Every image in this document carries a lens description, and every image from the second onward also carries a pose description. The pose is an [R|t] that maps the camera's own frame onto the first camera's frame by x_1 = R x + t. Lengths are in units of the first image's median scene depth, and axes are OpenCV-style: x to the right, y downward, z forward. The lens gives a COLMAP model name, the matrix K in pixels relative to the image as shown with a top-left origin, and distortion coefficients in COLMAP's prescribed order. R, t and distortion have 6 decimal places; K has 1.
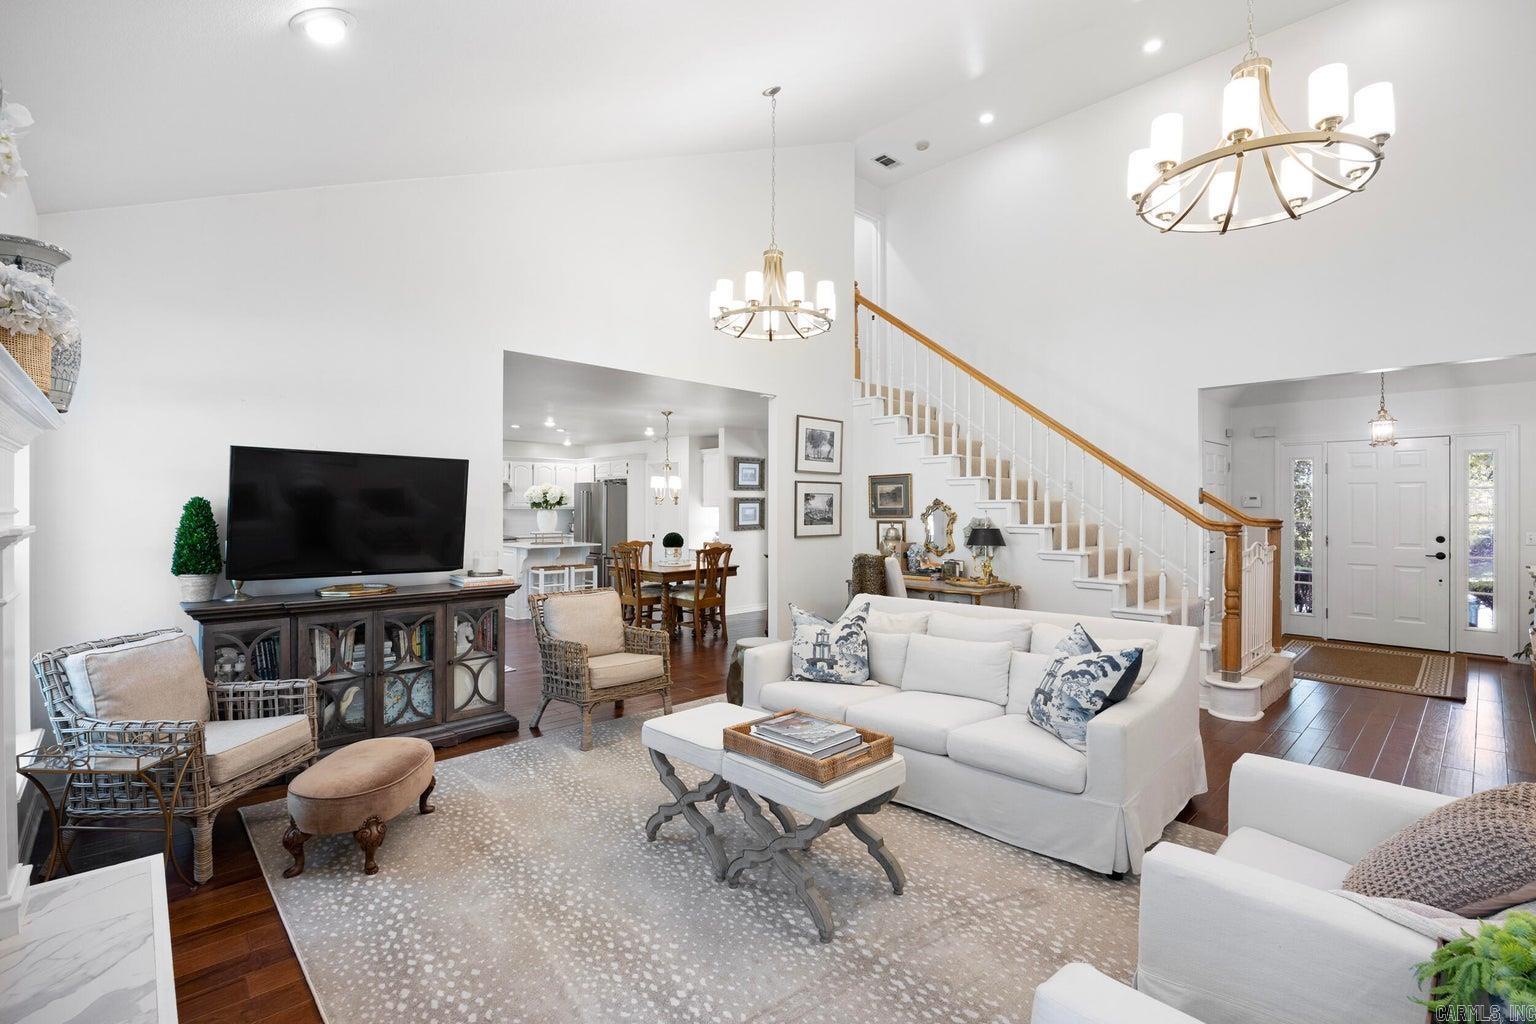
lens RADIAL K [[684.1, 0, 769.5], [0, 684.1, 507.1], [0, 0, 1]] dist [-0.017995, -0.000486]
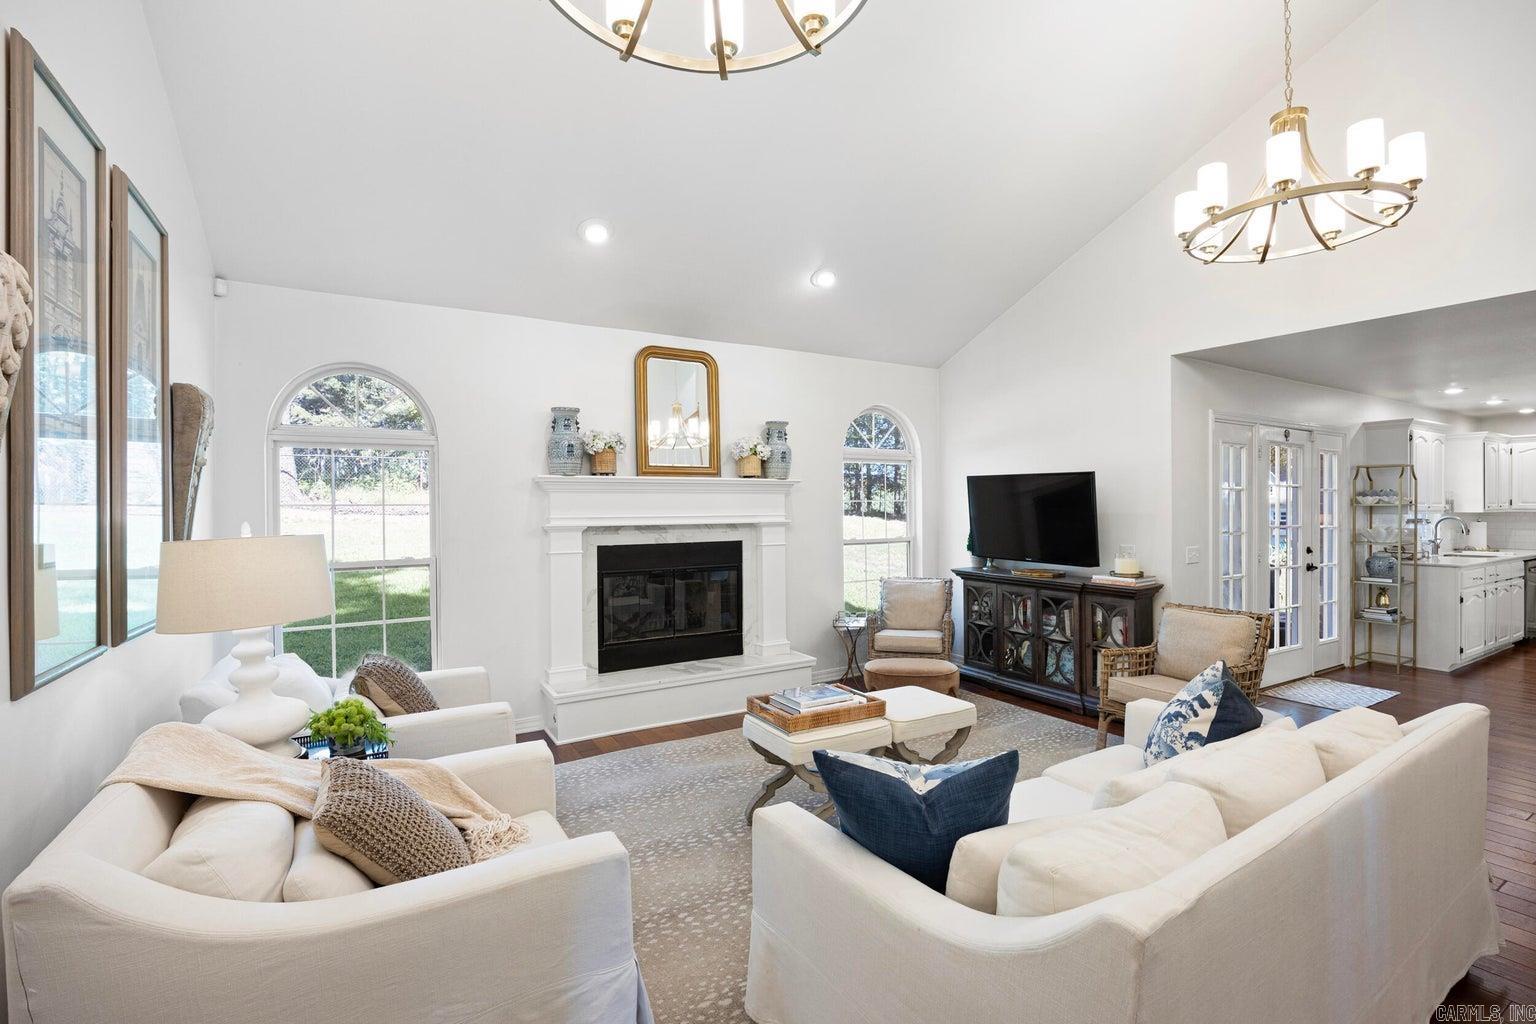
lens RADIAL K [[684.1, 0, 776.1], [0, 684.1, 511.1], [0, 0, 1]] dist [-0.017995, -0.000486]
pose [[-0.210394, 0.005195, -0.977603, 0.813276], [0.004698, 0.999980, 0.004302, -0.010878], [0.977605, -0.003688, -0.210414, 0.742127]]
